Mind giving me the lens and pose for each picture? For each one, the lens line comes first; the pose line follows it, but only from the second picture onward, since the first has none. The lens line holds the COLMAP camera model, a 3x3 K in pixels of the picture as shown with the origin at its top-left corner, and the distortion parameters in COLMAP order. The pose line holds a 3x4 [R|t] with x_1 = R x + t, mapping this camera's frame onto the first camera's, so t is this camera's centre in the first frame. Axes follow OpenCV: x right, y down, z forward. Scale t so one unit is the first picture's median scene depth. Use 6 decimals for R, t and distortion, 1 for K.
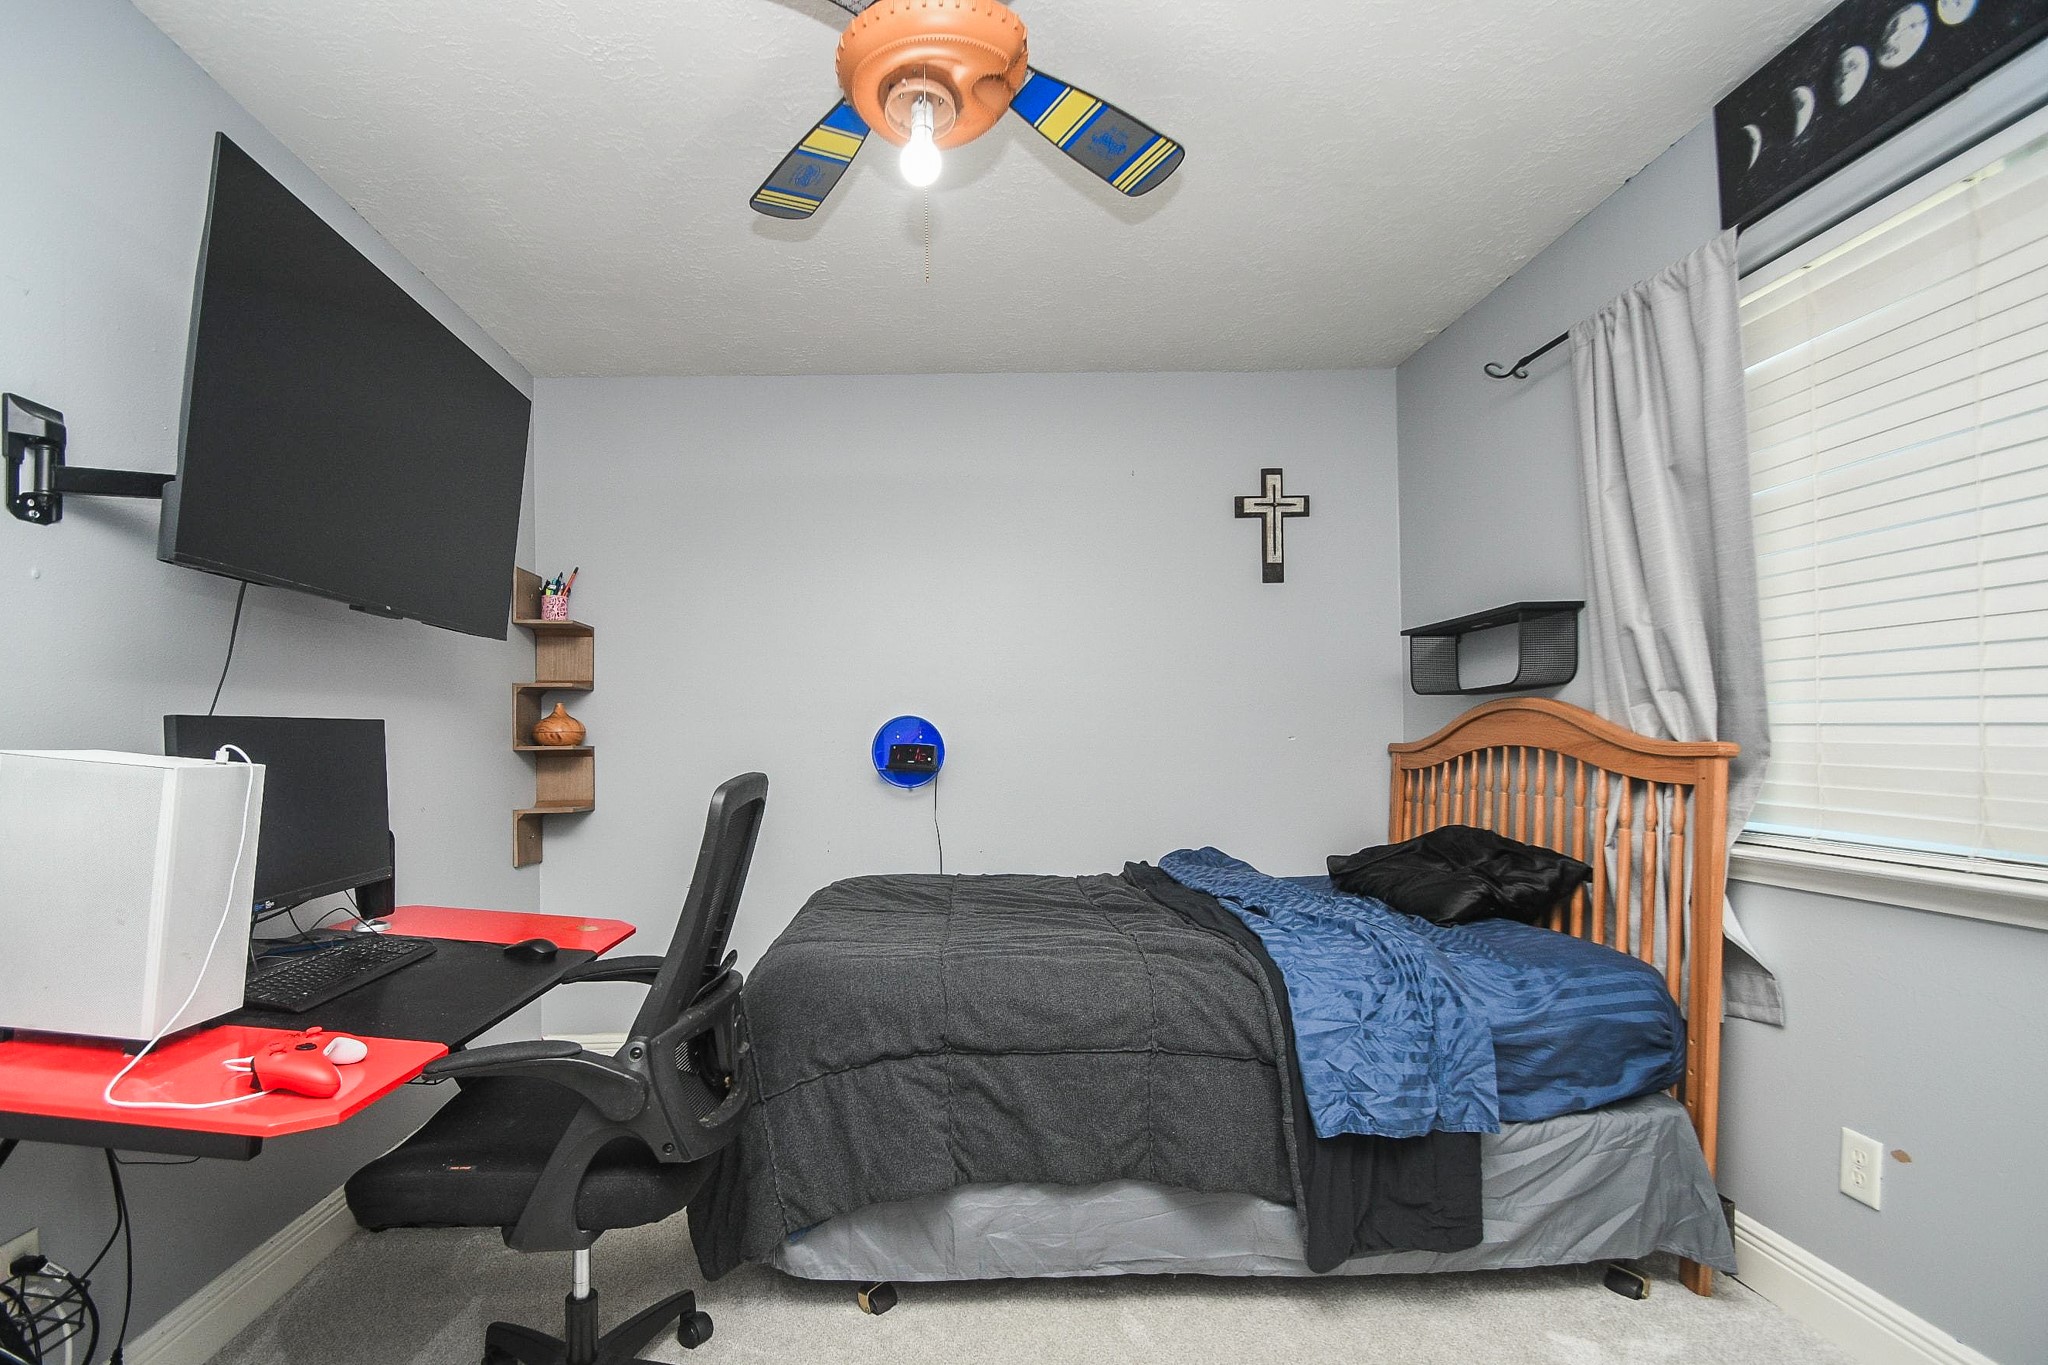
lens RADIAL K [[919.9, 0, 995.0], [0, 919.9, 688.3], [0, 0, 1]] dist [0.002562, -0.011006]
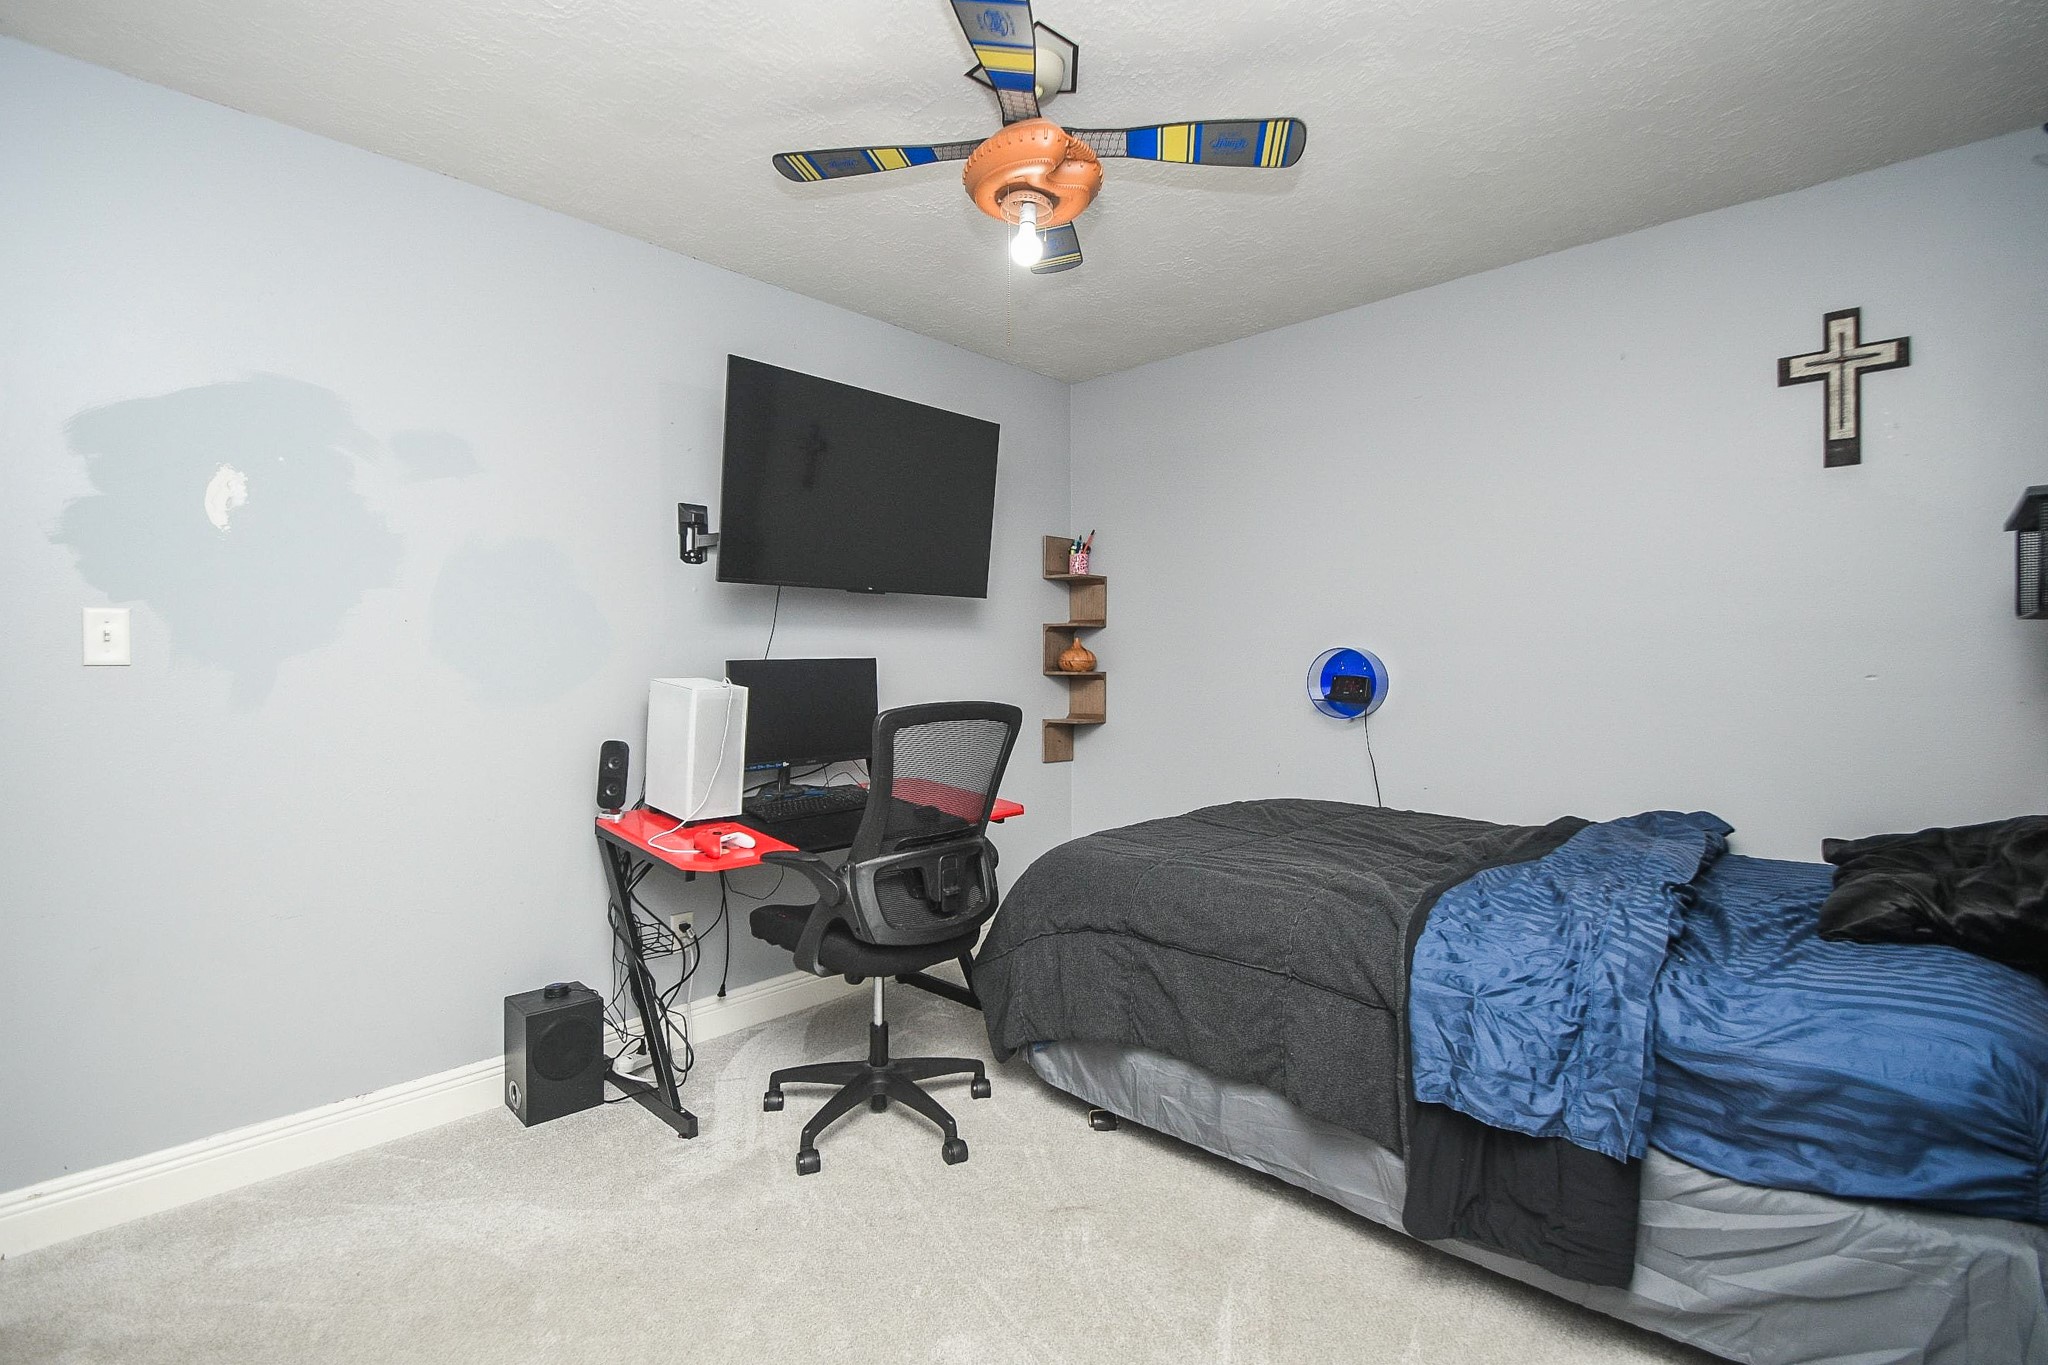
lens RADIAL K [[934.9, 0, 1024.6], [0, 934.9, 600.2], [0, 0, 1]] dist [-0.024742, -0.000002]
pose [[0.716956, -0.035154, -0.696232, 0.716998], [0.033605, 0.999309, -0.015852, -0.034310], [0.696308, -0.012032, 0.717642, 0.018913]]
